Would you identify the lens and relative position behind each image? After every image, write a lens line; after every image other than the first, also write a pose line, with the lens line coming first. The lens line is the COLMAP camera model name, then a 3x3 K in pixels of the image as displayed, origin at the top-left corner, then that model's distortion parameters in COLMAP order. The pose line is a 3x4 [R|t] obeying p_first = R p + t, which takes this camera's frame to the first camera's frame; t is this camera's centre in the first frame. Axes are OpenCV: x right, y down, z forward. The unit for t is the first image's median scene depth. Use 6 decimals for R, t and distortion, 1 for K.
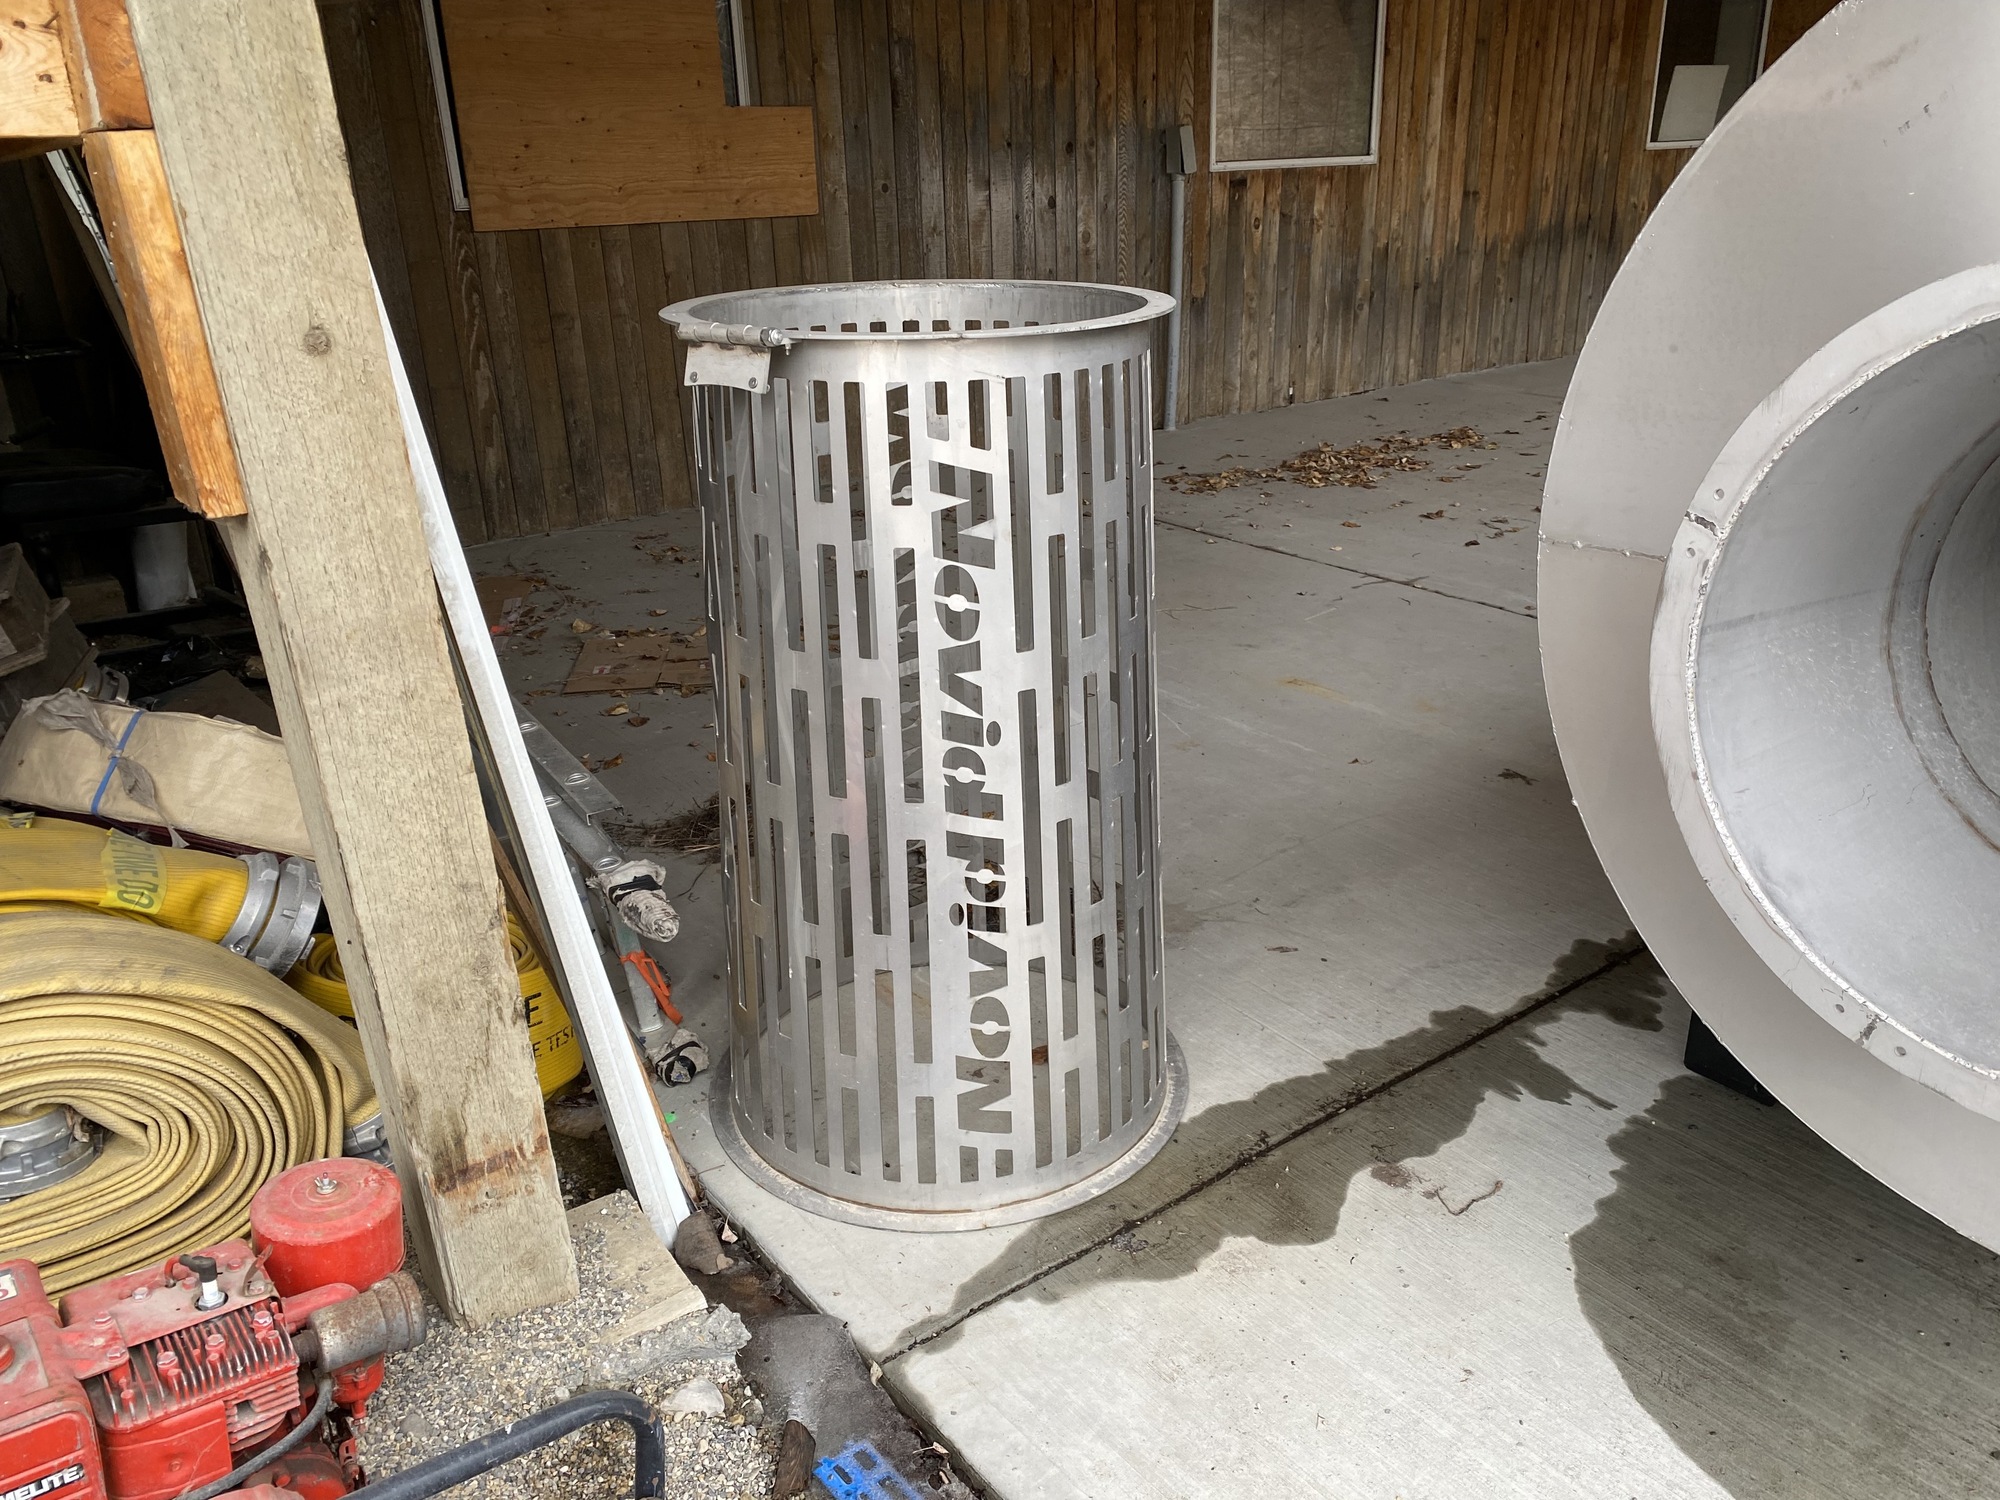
lens RADIAL K [[1525.9, 0, 1018.9], [0, 1525.9, 766.4], [0, 0, 1]] dist [0.048414, -0.052525]
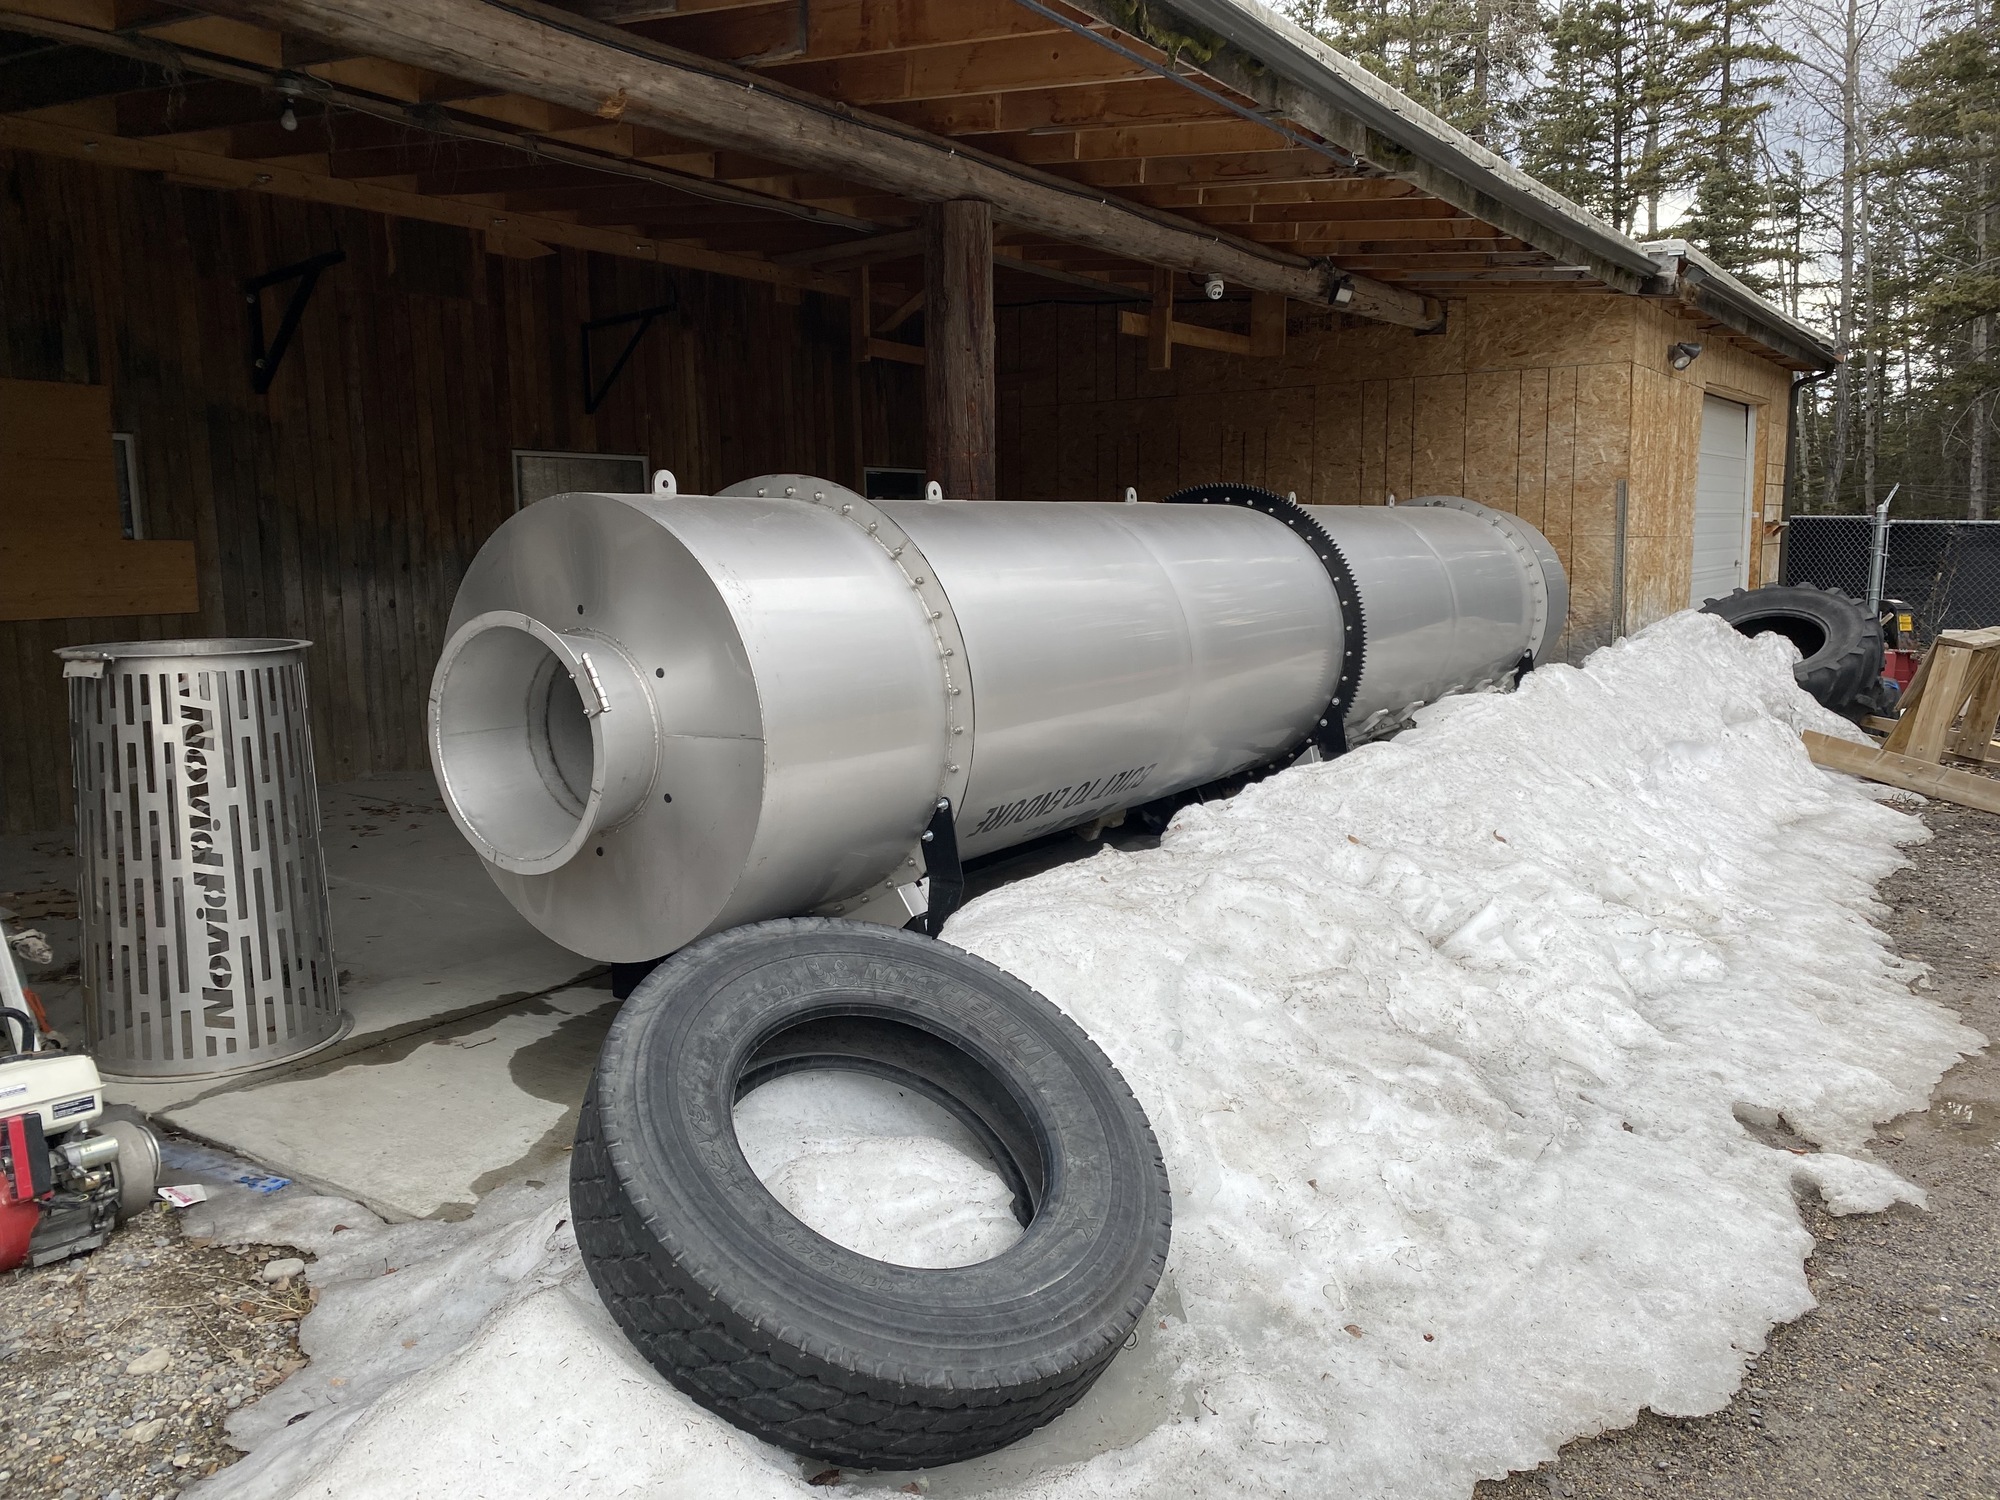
lens RADIAL K [[1525.9, 0, 1004.3], [0, 1525.9, 736.3], [0, 0, 1]] dist [0.048414, -0.052525]
pose [[0.948260, -0.031557, 0.315924, 0.356106], [0.113363, 0.963111, -0.244063, 0.515283], [-0.296568, 0.267249, 0.916856, -1.396293]]
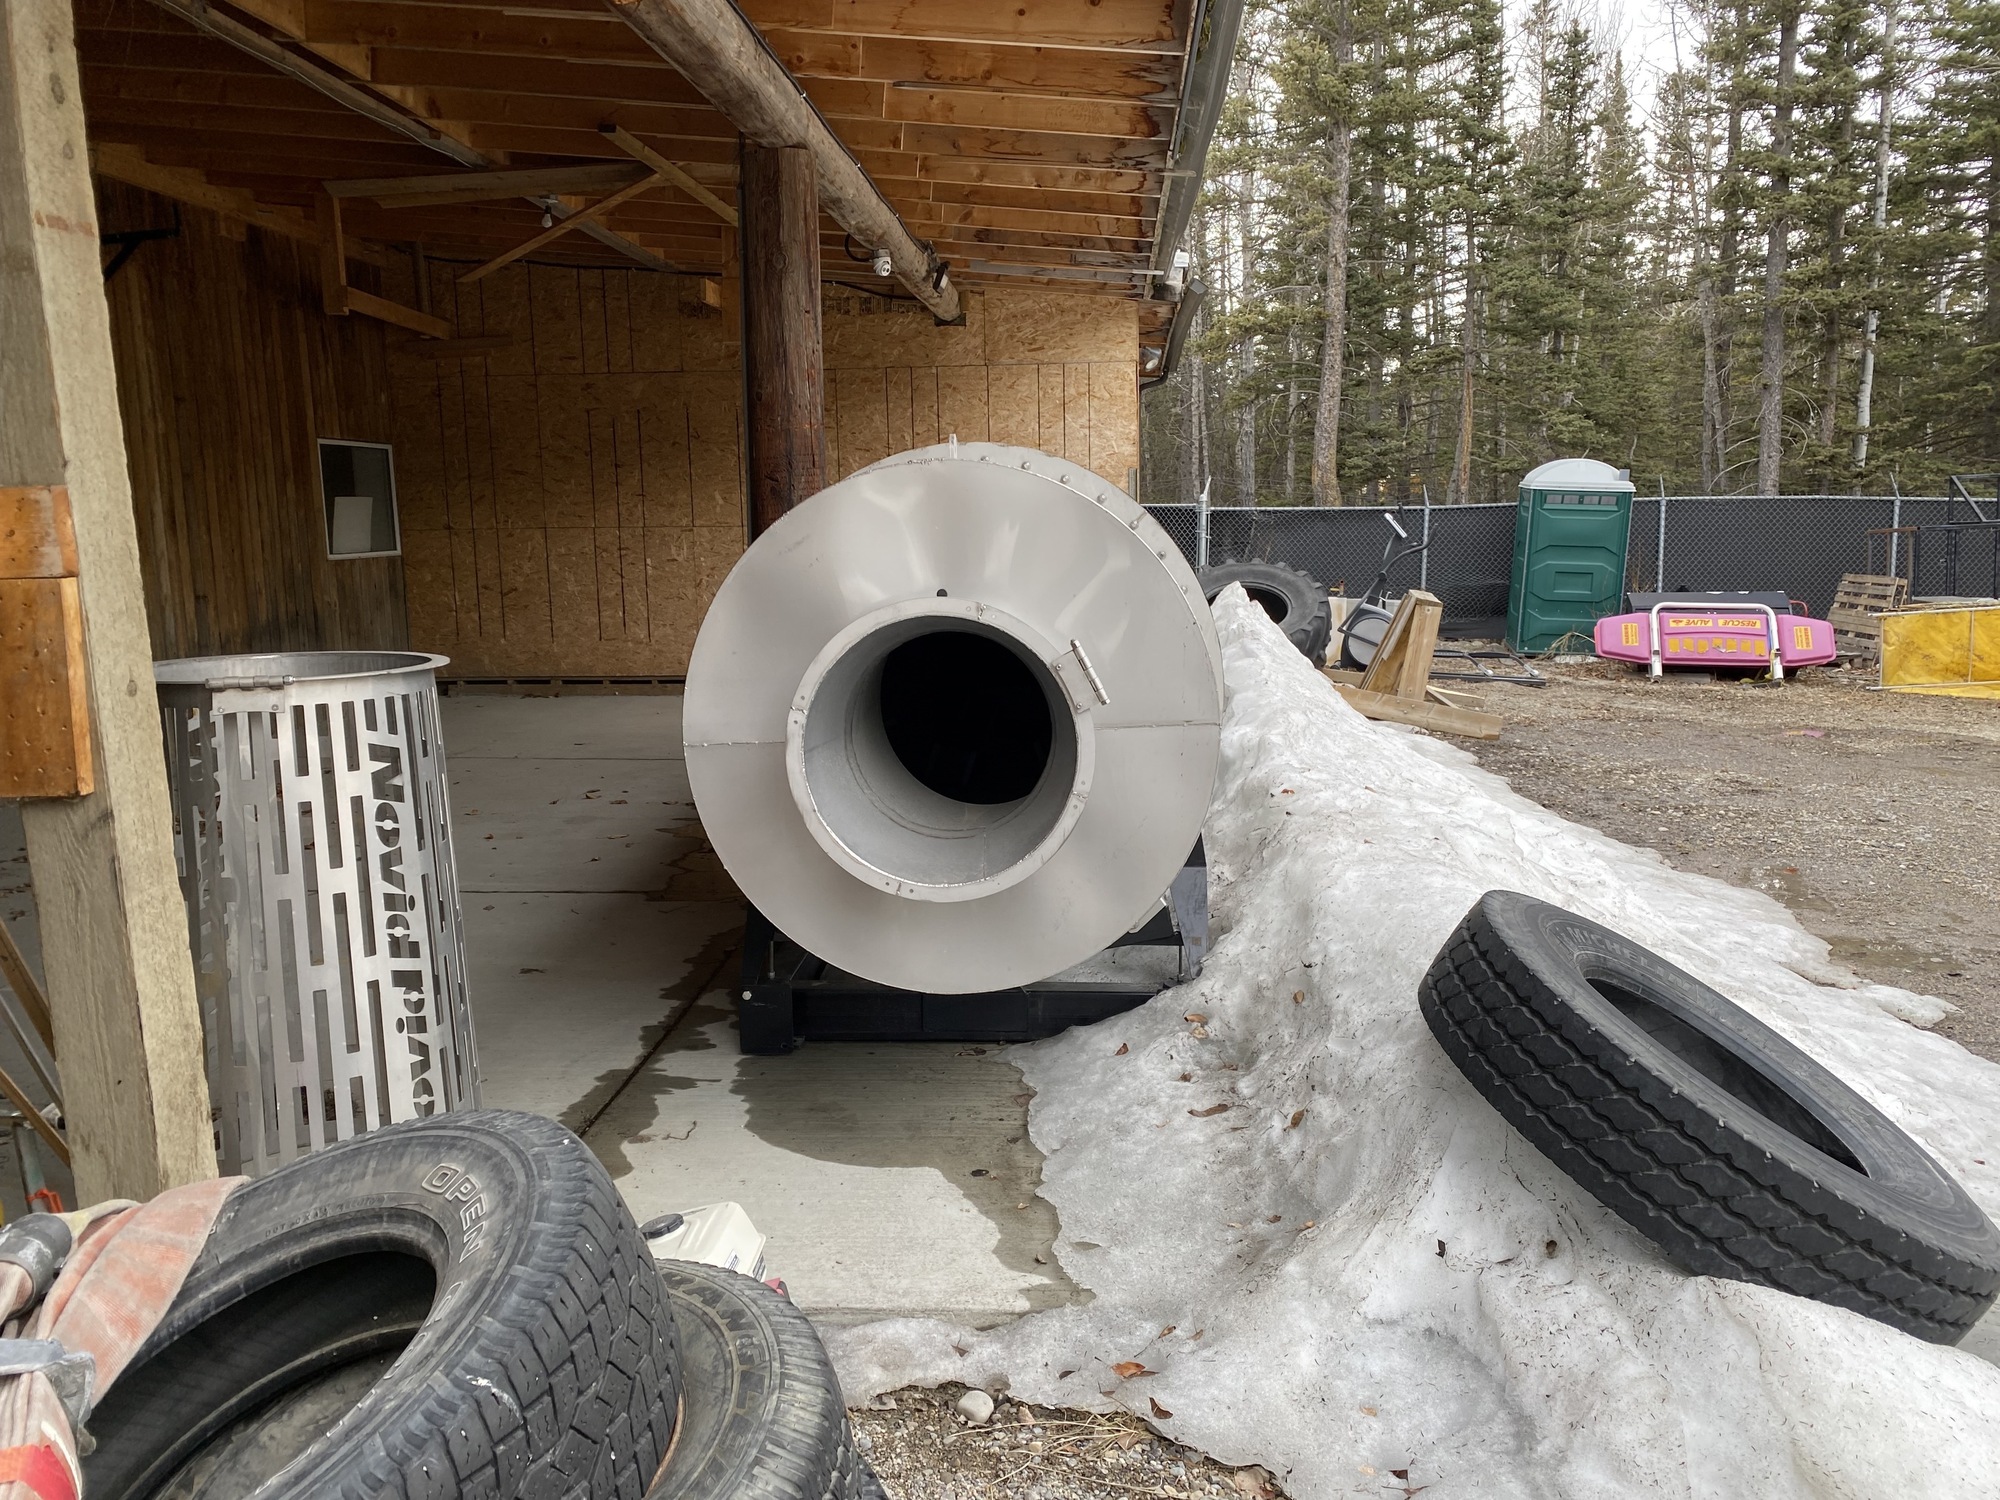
lens RADIAL K [[1525.9, 0, 998.7], [0, 1525.9, 754.2], [0, 0, 1]] dist [0.048414, -0.052525]
pose [[0.656308, -0.106753, 0.746903, -0.792928], [0.289100, 0.949967, -0.118257, 0.198033], [-0.696908, 0.293543, 0.654333, -0.557493]]
